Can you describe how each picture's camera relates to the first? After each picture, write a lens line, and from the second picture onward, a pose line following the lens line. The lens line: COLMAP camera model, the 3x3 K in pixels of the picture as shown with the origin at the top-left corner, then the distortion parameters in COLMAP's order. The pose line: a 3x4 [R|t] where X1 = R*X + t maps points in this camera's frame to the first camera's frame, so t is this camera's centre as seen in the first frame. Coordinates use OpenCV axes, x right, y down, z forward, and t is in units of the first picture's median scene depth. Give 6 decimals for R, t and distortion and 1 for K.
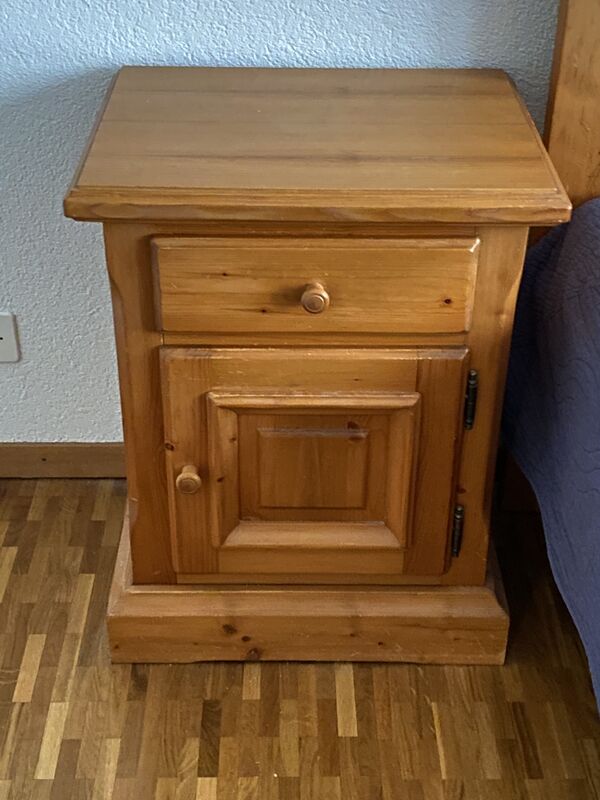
lens RADIAL K [[1208.3, 0, 300.9], [0, 1208.3, 399.7], [0, 0, 1]] dist [0.035845, 0.000000]
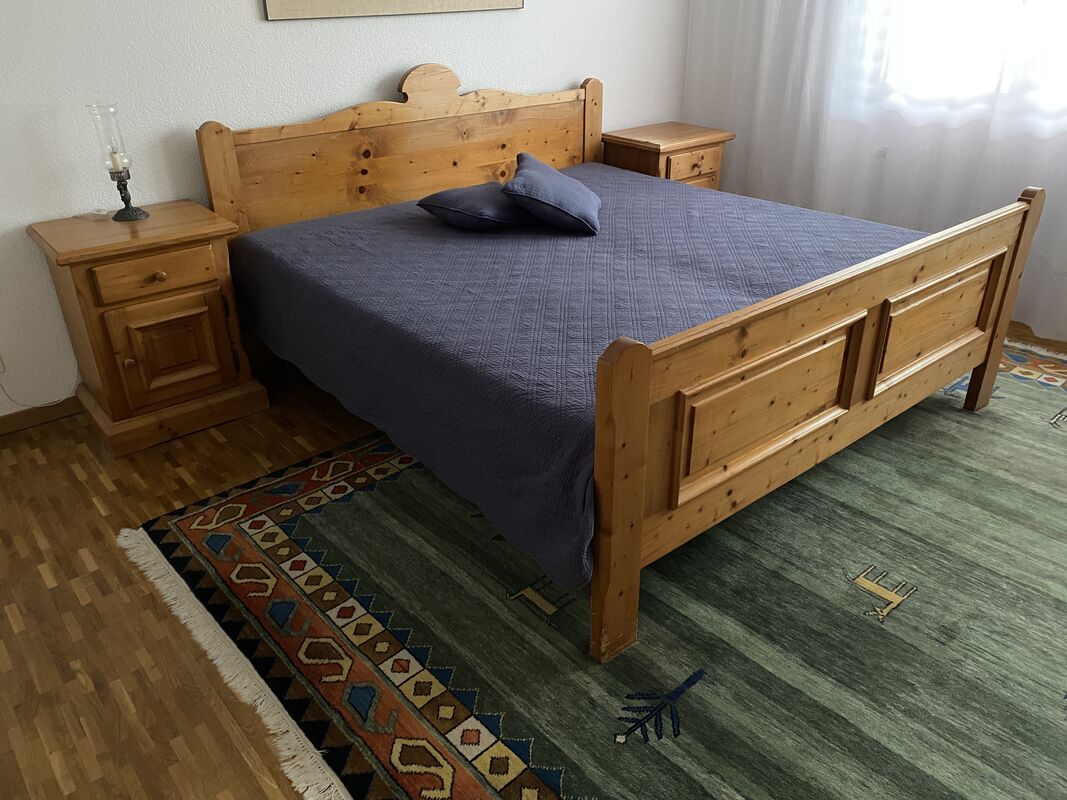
lens RADIAL K [[820.4, 0, 536.2], [0, 820.4, 398.9], [0, 0, 1]] dist [0.029168, -0.020959]
pose [[0.765414, -0.308960, 0.564523, -0.460046], [0.360876, 0.932378, 0.020987, 0.427461], [-0.532833, 0.187659, 0.825151, -0.935490]]
